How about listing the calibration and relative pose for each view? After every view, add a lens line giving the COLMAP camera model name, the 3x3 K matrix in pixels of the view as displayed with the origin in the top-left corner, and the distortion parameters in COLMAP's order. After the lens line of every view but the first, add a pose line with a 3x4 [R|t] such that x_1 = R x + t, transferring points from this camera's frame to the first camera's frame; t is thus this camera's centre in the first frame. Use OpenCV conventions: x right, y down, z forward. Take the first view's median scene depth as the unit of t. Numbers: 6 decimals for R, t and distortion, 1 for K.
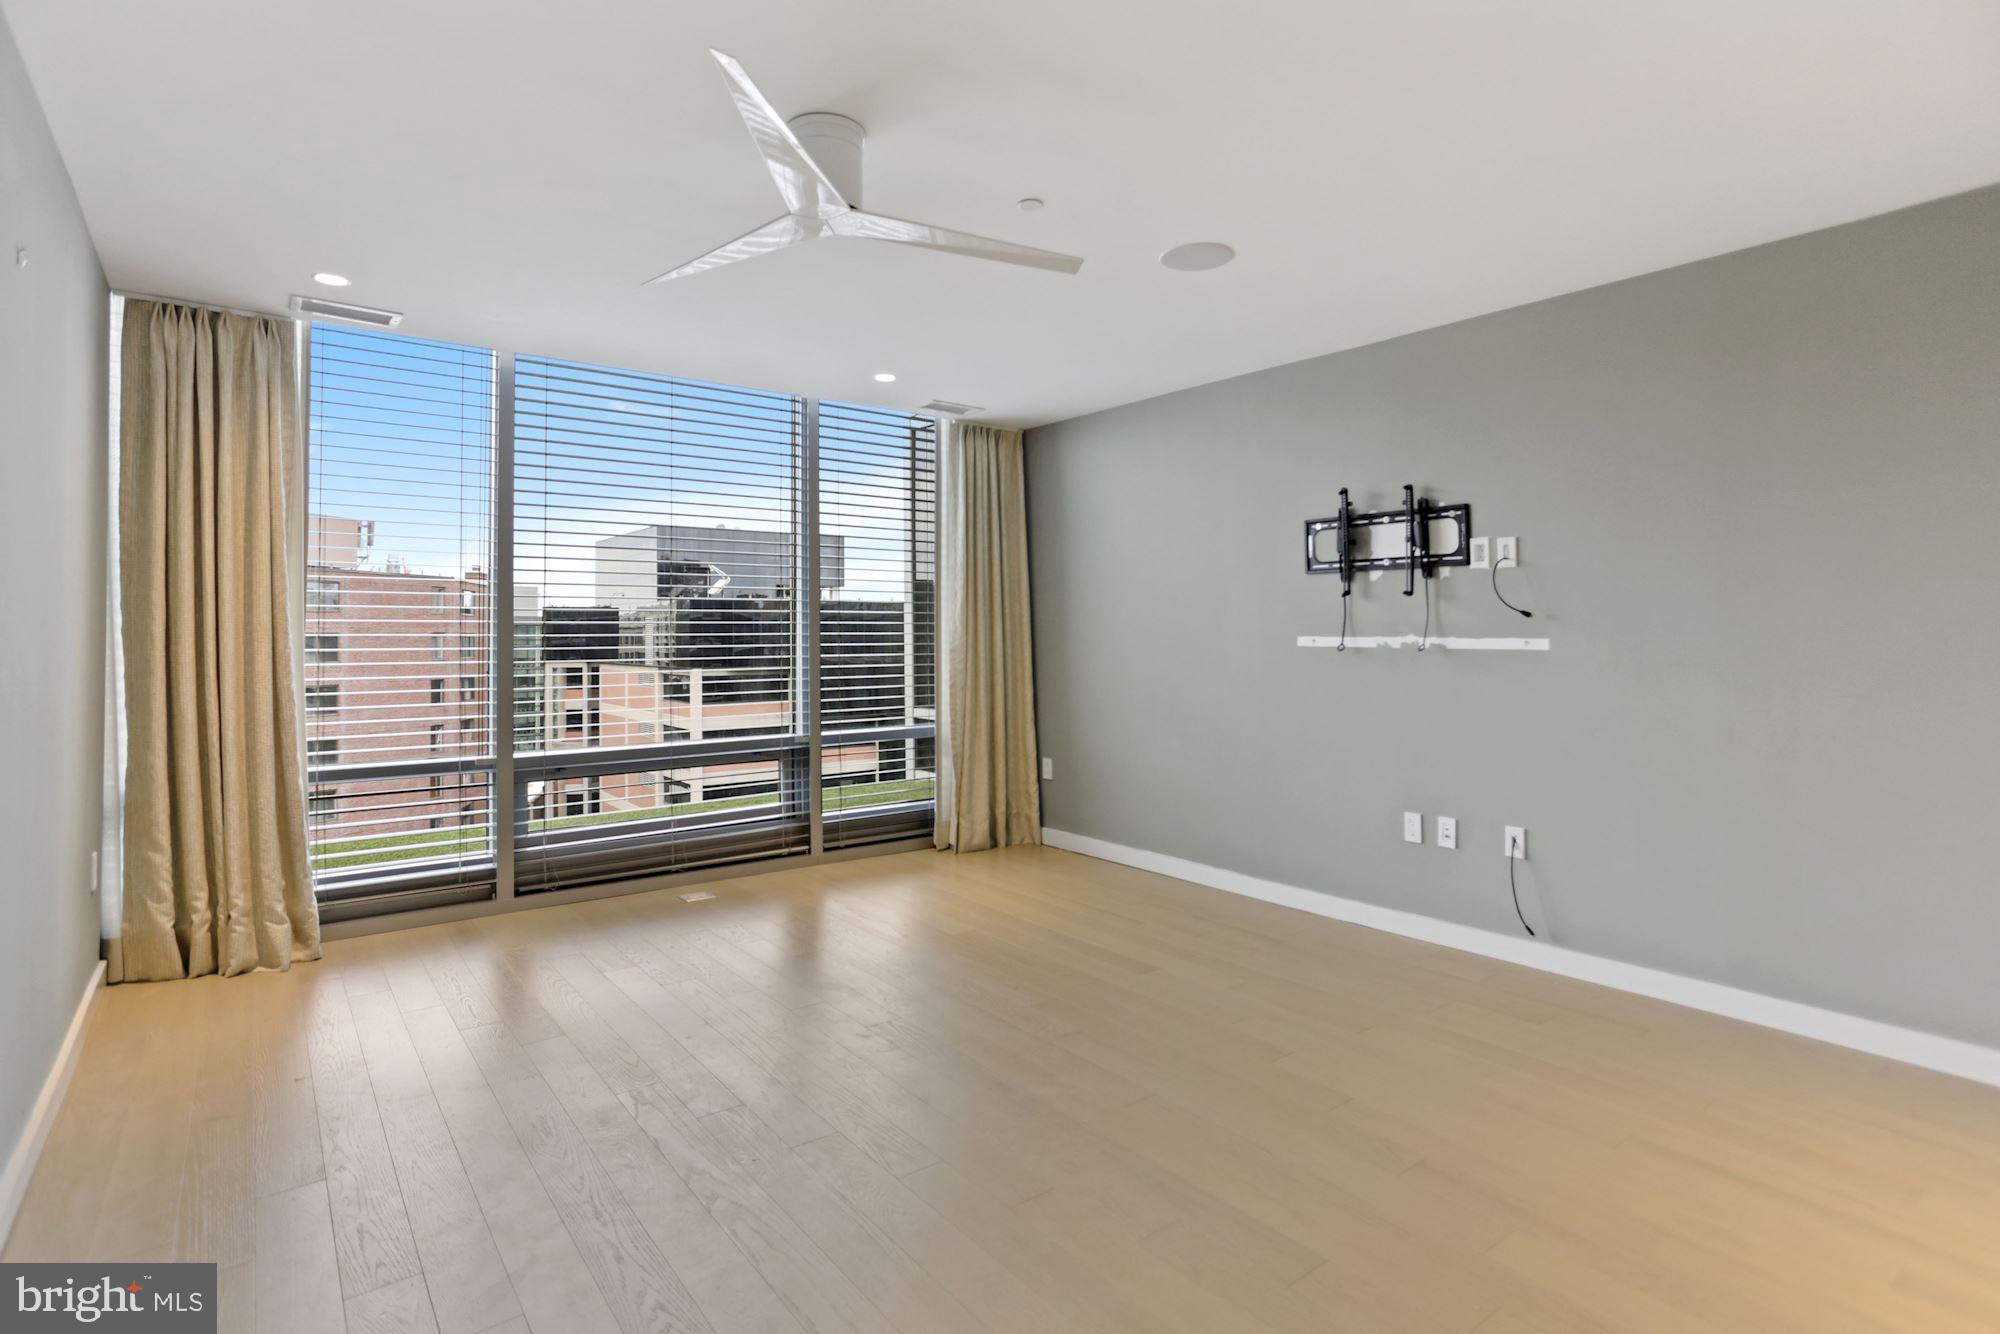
lens RADIAL K [[1011.1, 0, 1003.7], [0, 1011.1, 610.0], [0, 0, 1]] dist [-0.000313, 0.018001]
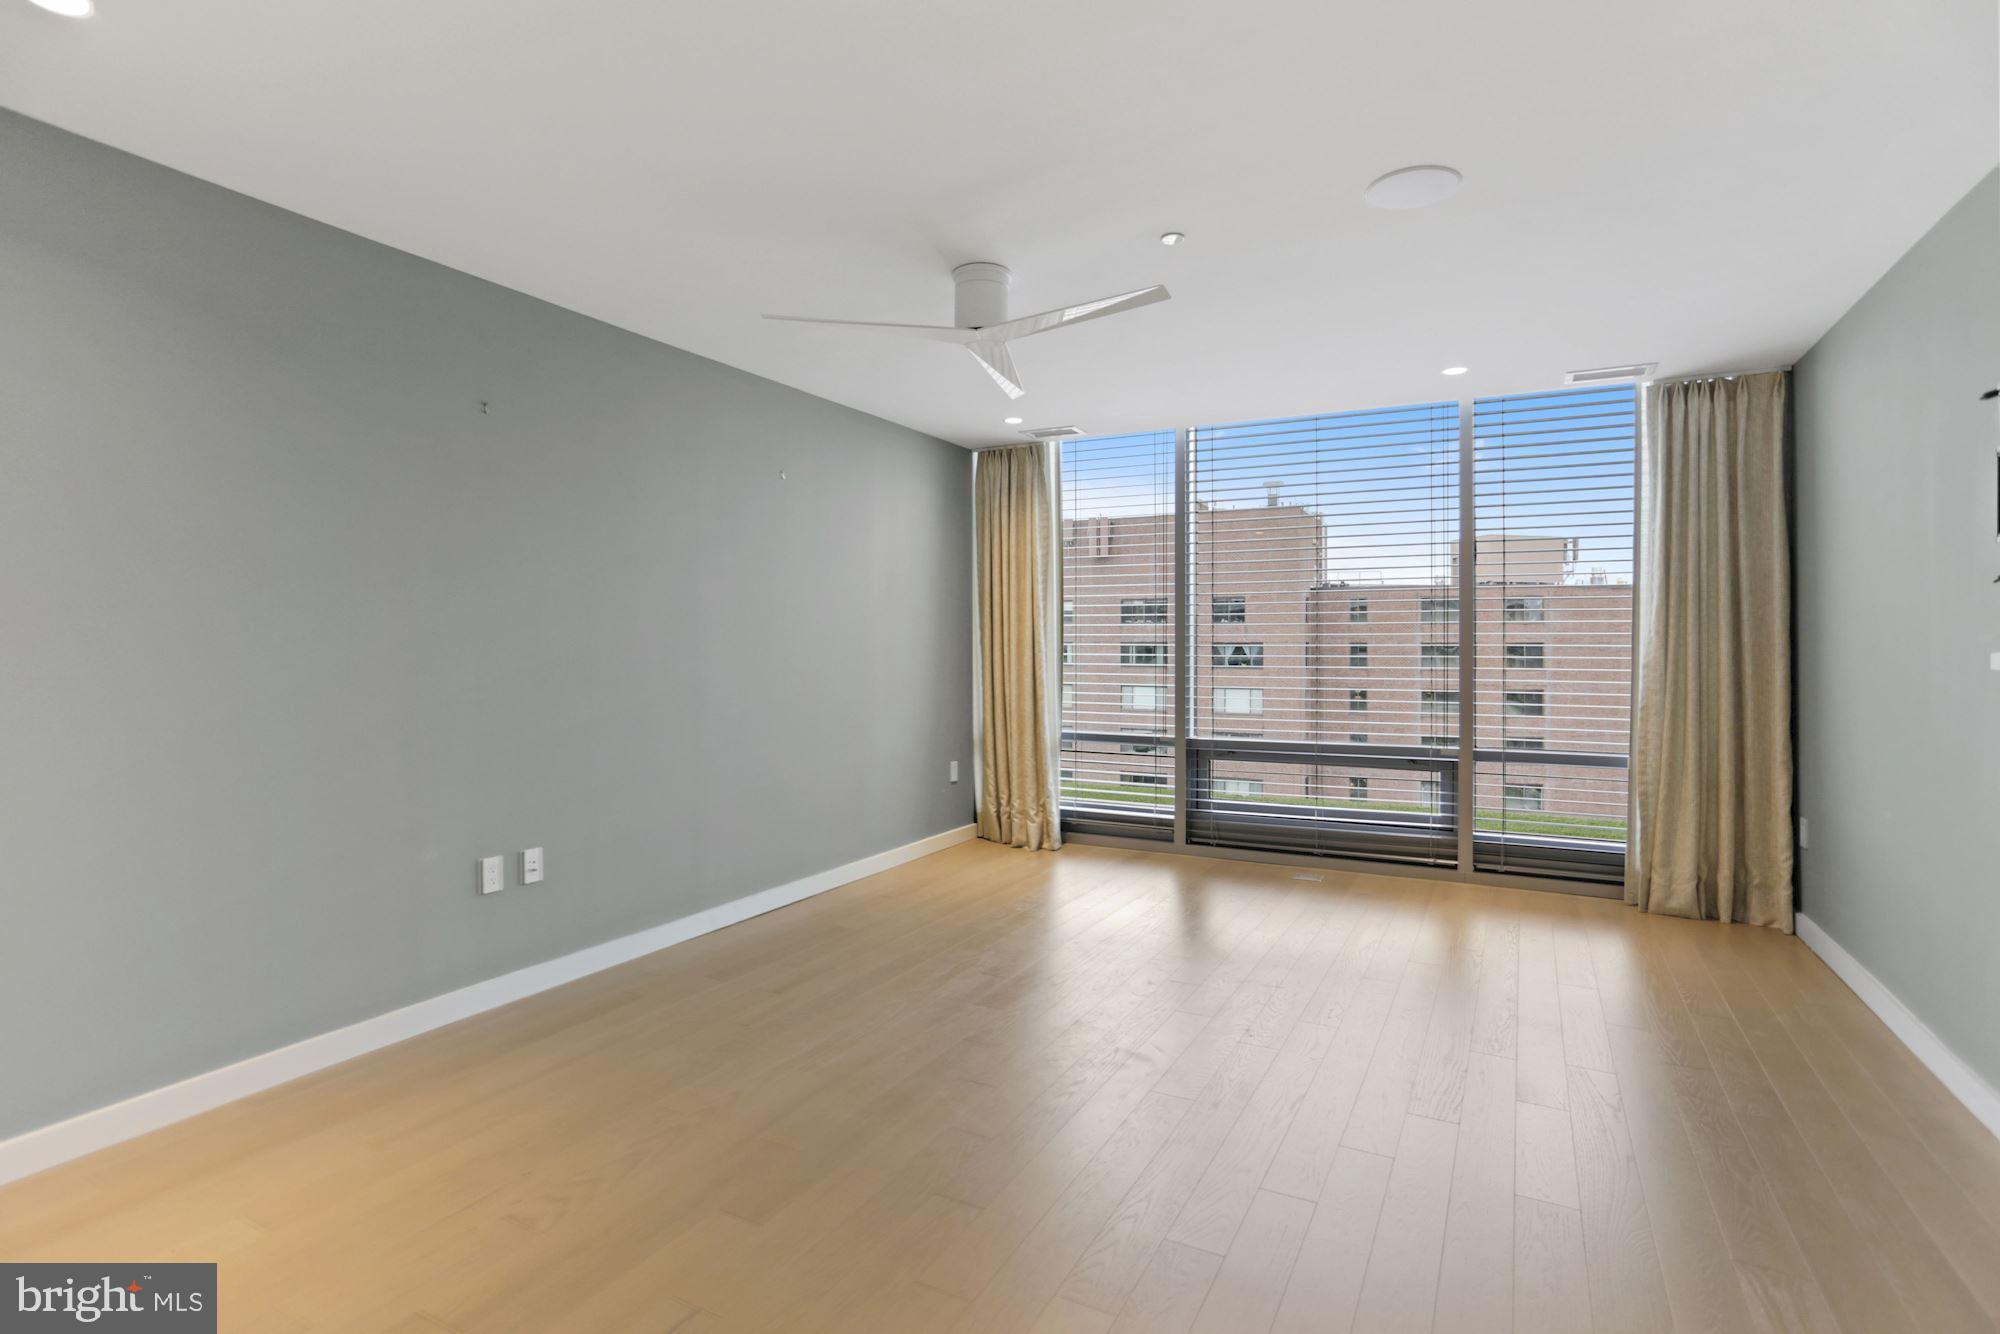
lens RADIAL K [[987.2, 0, 1023.2], [0, 987.2, 658.8], [0, 0, 1]] dist [-0.001804, 0.016872]
pose [[0.448676, 0.015874, -0.893553, 0.473779], [0.018665, 0.999458, 0.027127, 0.003317], [0.893499, -0.028850, 0.448137, 0.204370]]
